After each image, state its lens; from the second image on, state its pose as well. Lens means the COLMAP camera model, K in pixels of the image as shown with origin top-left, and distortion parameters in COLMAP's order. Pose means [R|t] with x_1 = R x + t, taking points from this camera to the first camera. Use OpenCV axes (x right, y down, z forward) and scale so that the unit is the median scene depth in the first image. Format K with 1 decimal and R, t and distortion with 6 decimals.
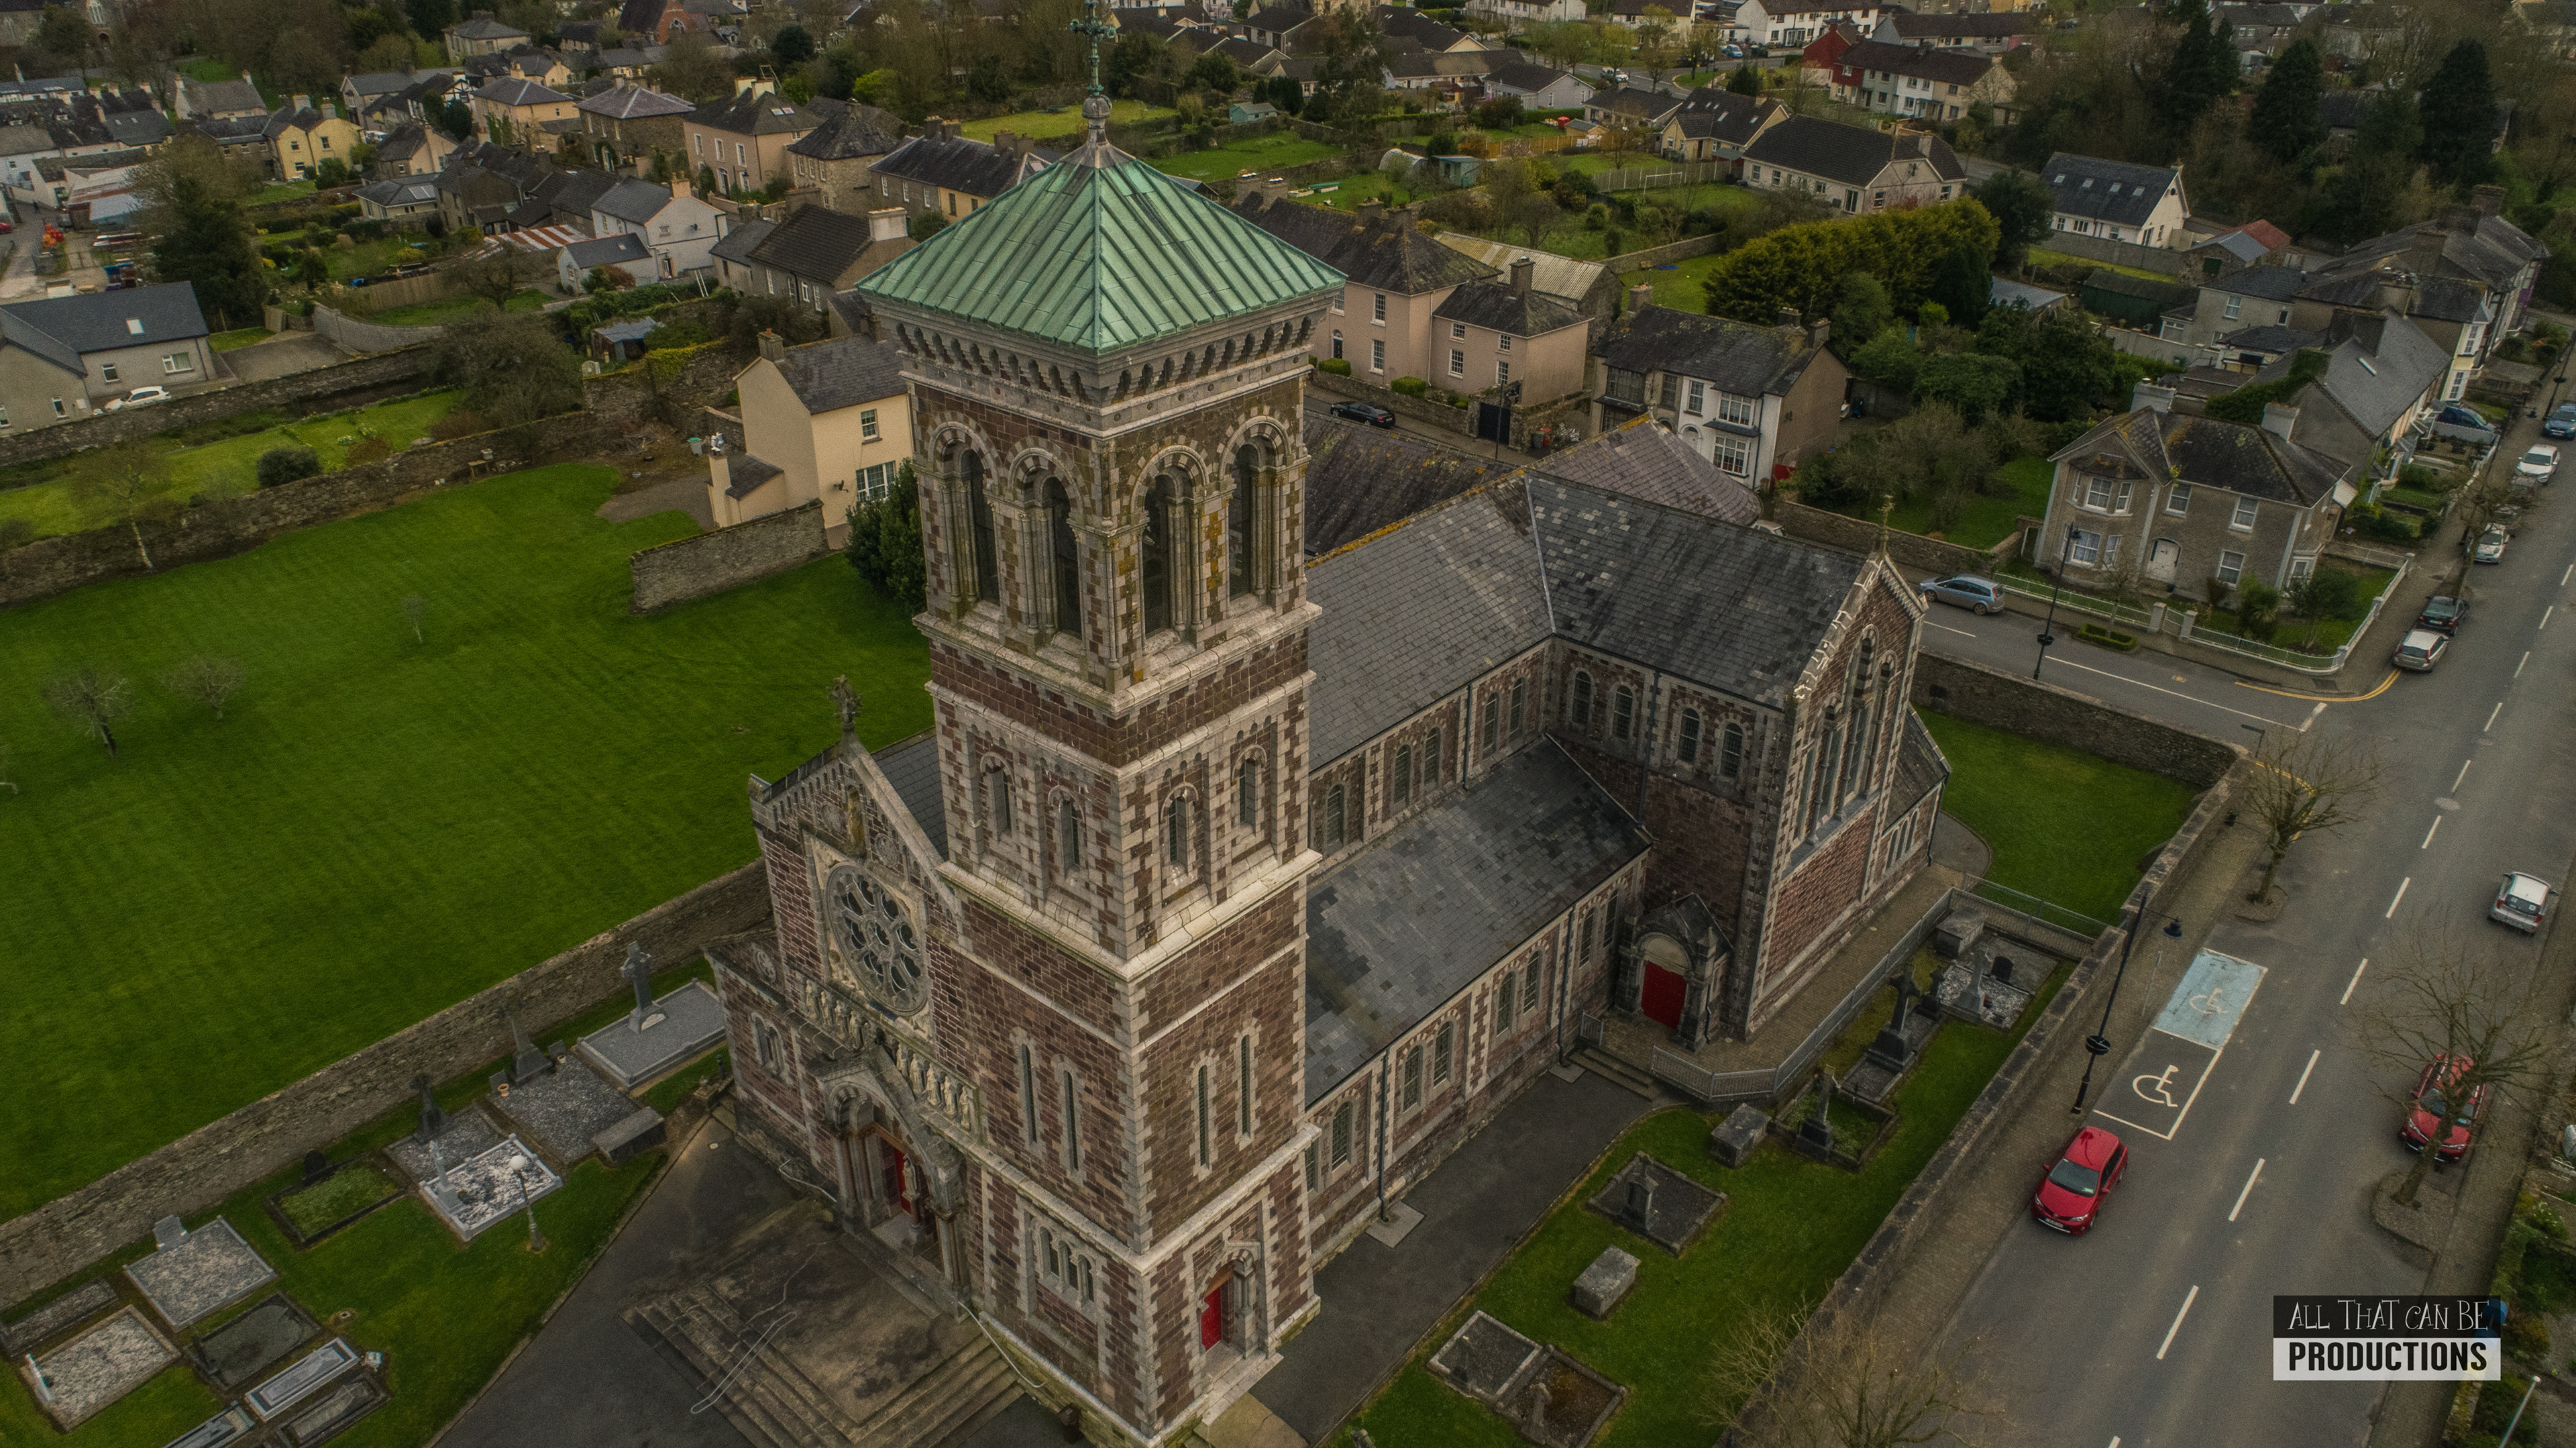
lens RADIAL K [[1716.4, 0, 1288.0], [0, 1716.4, 724.0], [0, 0, 1]] dist [-0.021735, 0.007017]
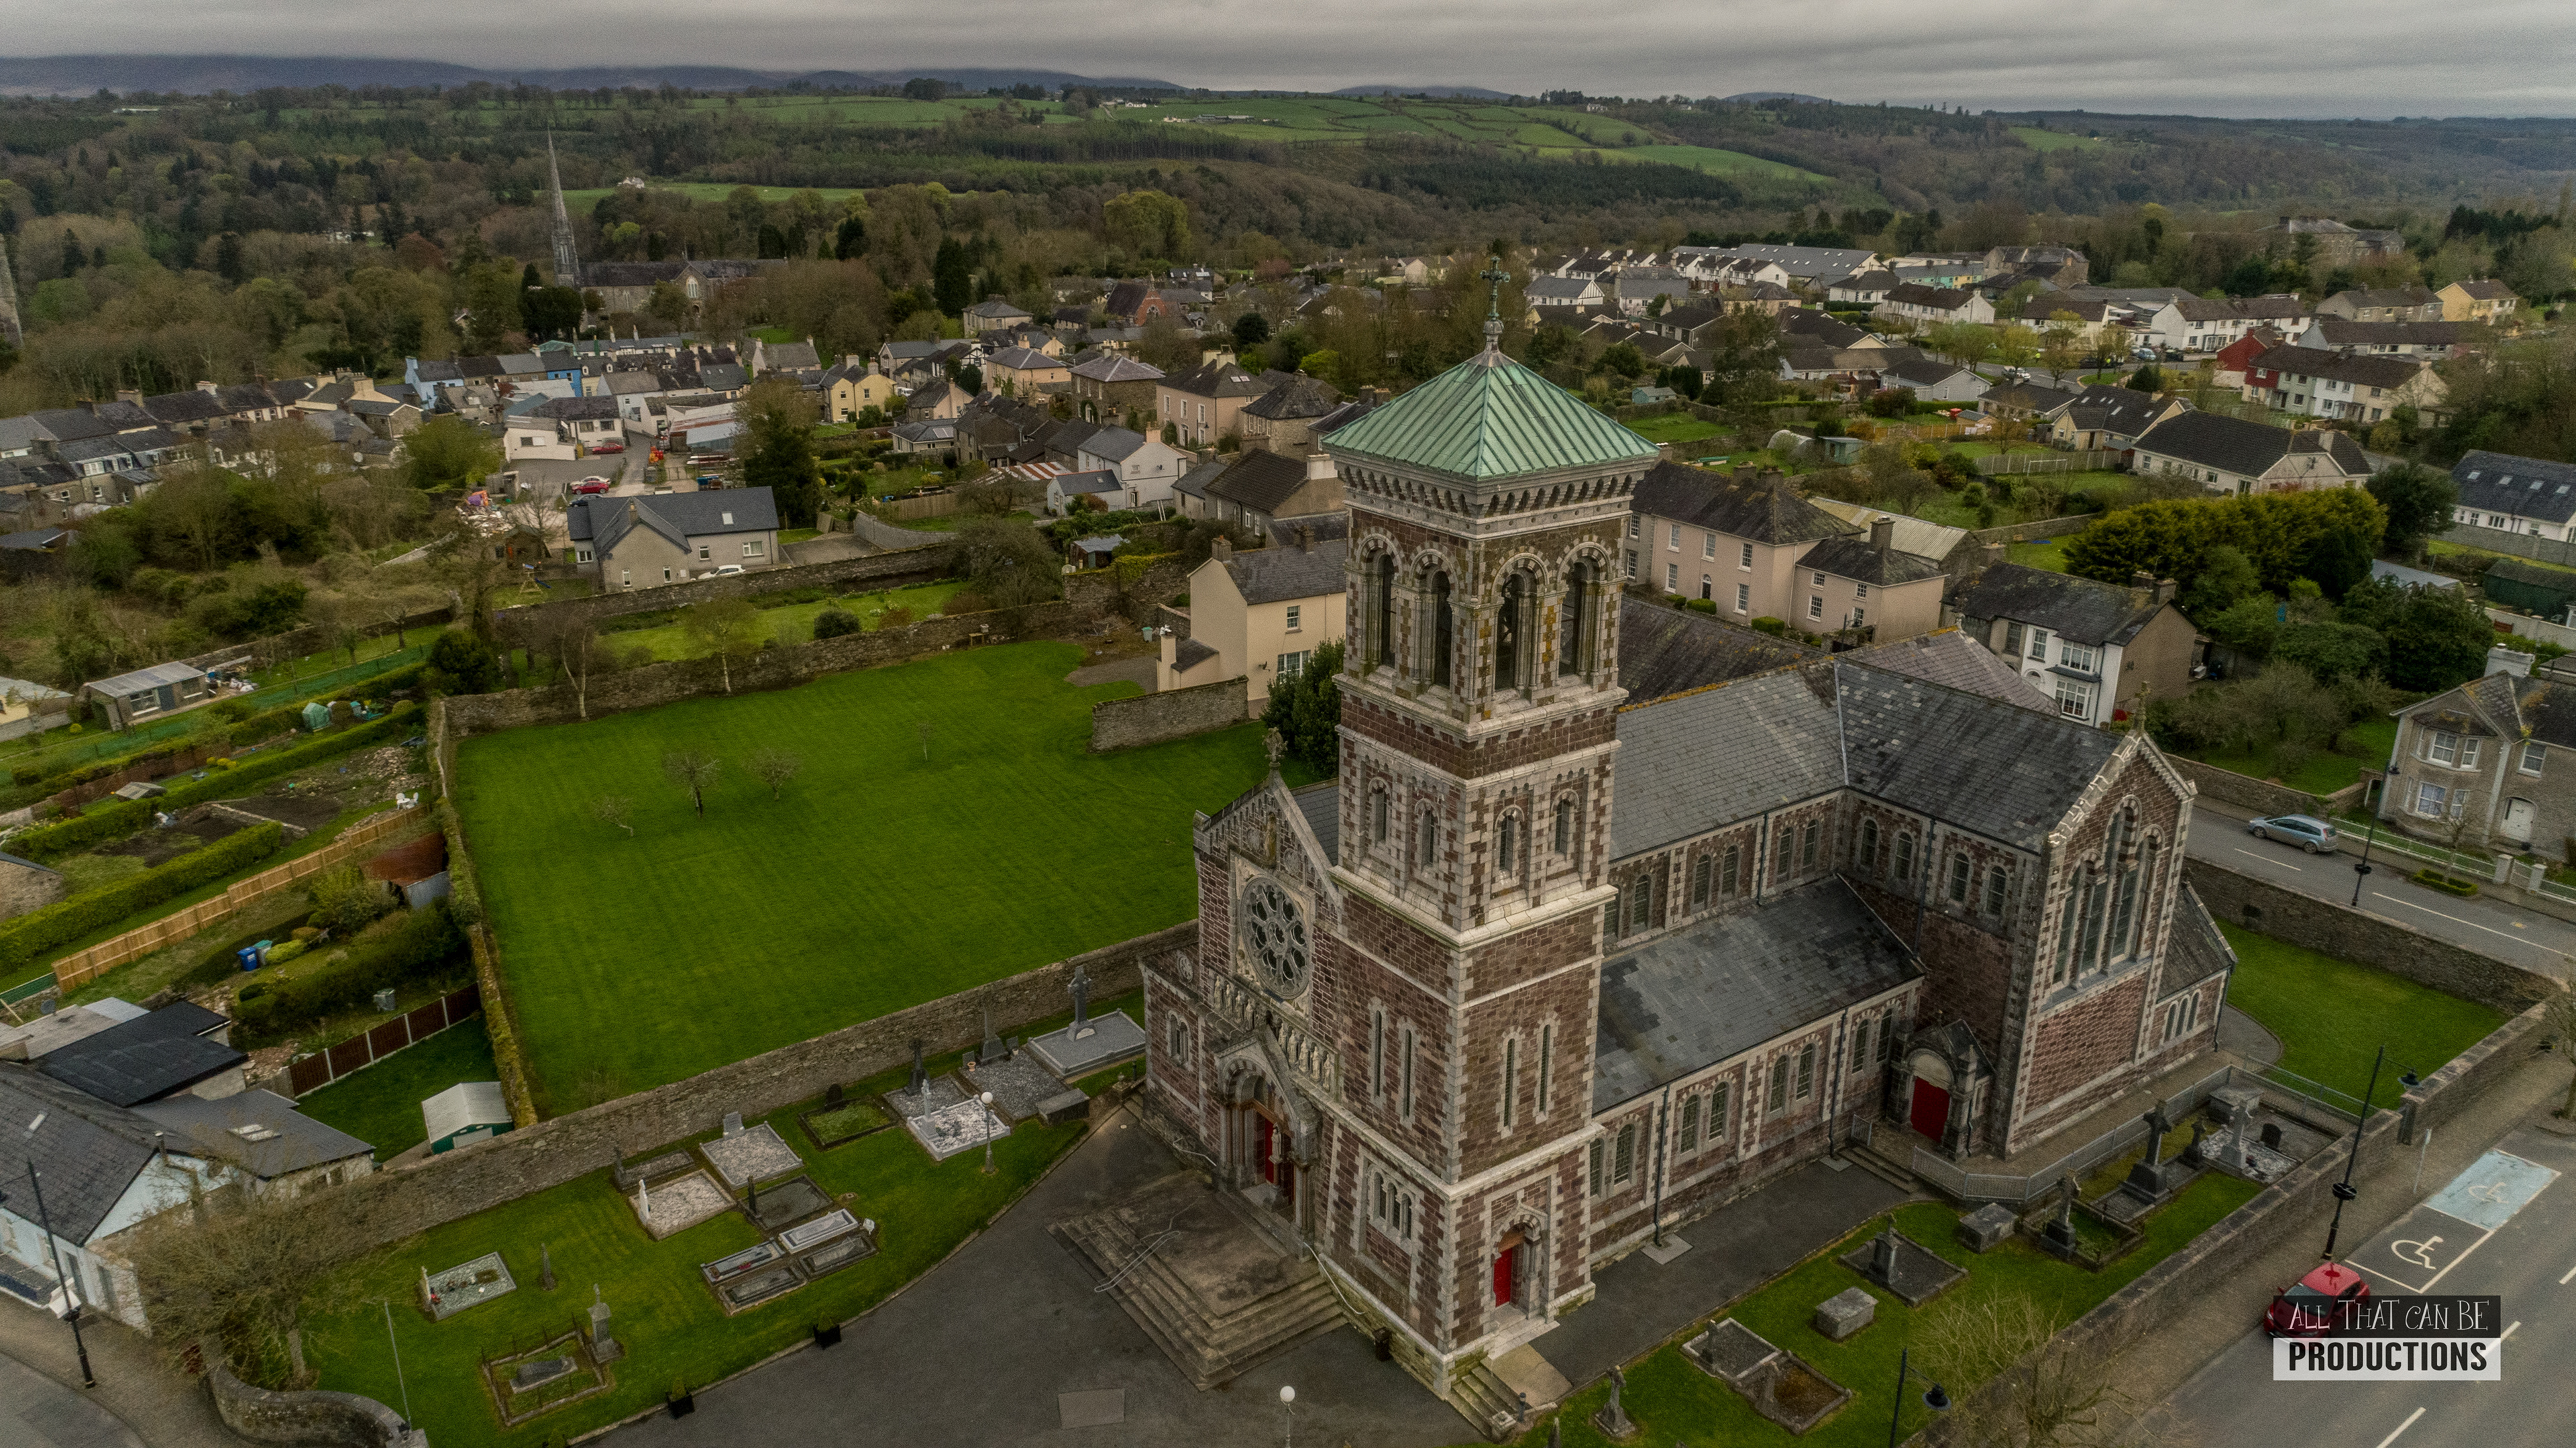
lens RADIAL K [[1721.7, 0, 1288.0], [0, 1721.7, 724.0], [0, 0, 1]] dist [0.008907, 0.006953]
pose [[0.972095, 0.073062, -0.222920, 0.039734], [-0.108109, 0.982864, -0.149302, 0.118924], [0.208191, 0.169236, 0.963336, -0.225954]]
